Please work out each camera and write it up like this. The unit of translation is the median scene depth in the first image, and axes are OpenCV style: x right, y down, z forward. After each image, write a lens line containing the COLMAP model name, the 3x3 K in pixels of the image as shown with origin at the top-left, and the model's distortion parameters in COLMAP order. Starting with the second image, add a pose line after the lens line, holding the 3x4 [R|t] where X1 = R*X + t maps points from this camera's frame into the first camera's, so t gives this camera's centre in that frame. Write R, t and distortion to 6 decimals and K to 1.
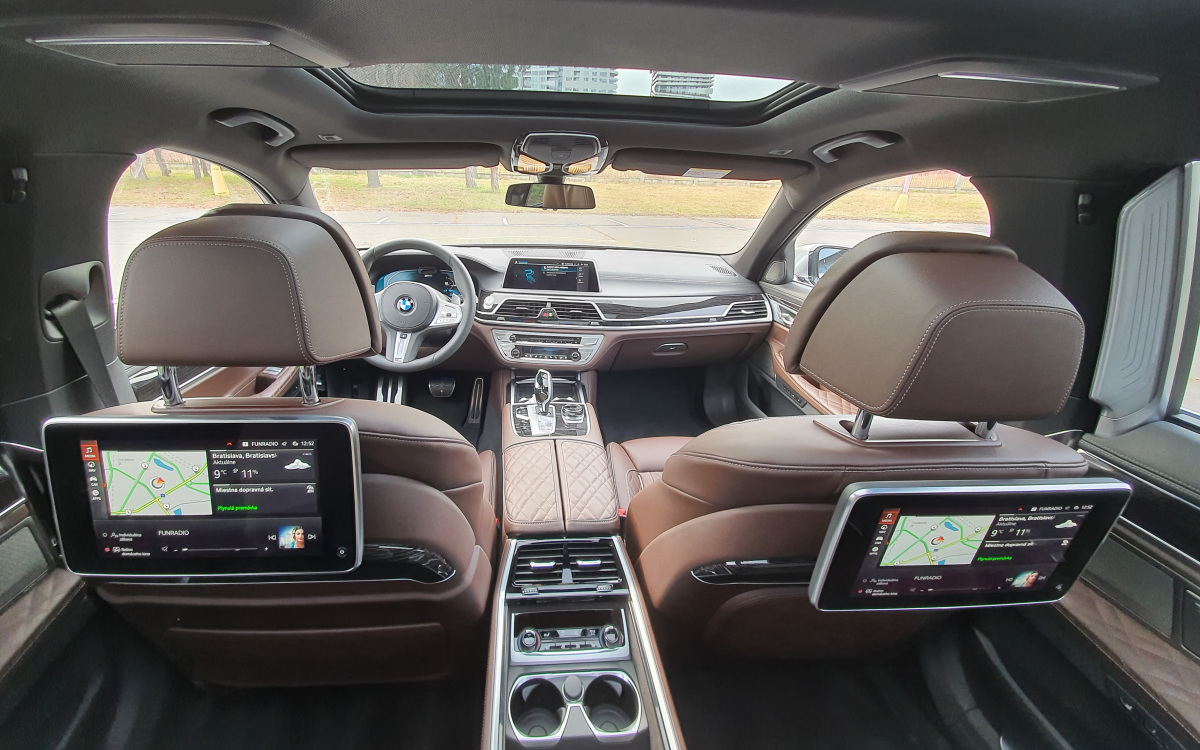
lens RADIAL K [[471.8, 0, 558.4], [0, 471.8, 318.5], [0, 0, 1]] dist [-0.003773, -0.000168]
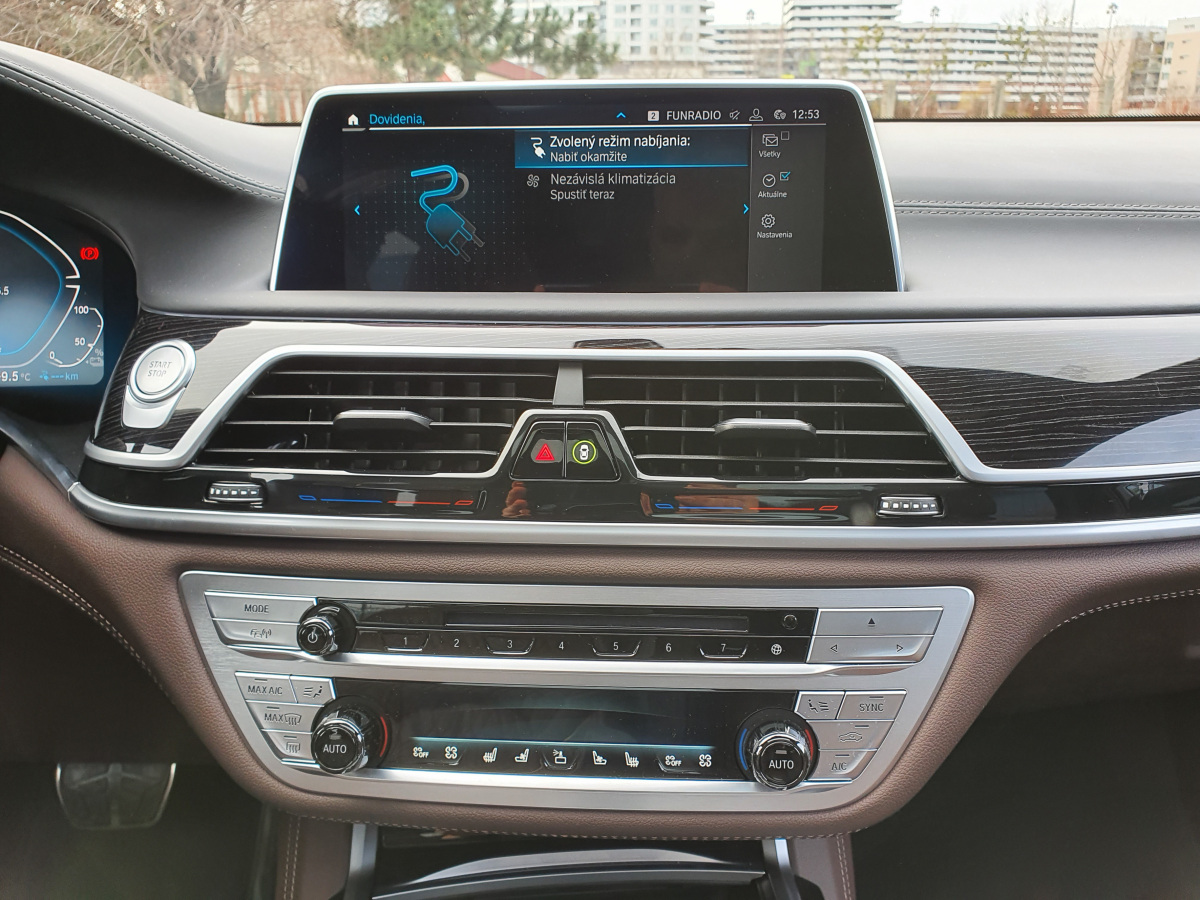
lens RADIAL K [[897.0, 0, 618.9], [0, 897.0, 450.2], [0, 0, 1]] dist [0.011220, -0.003248]
pose [[0.999344, -0.036186, 0.001528, -0.007423], [0.036172, 0.999310, 0.008427, -0.012135], [-0.001832, -0.008366, 0.999963, 0.837119]]
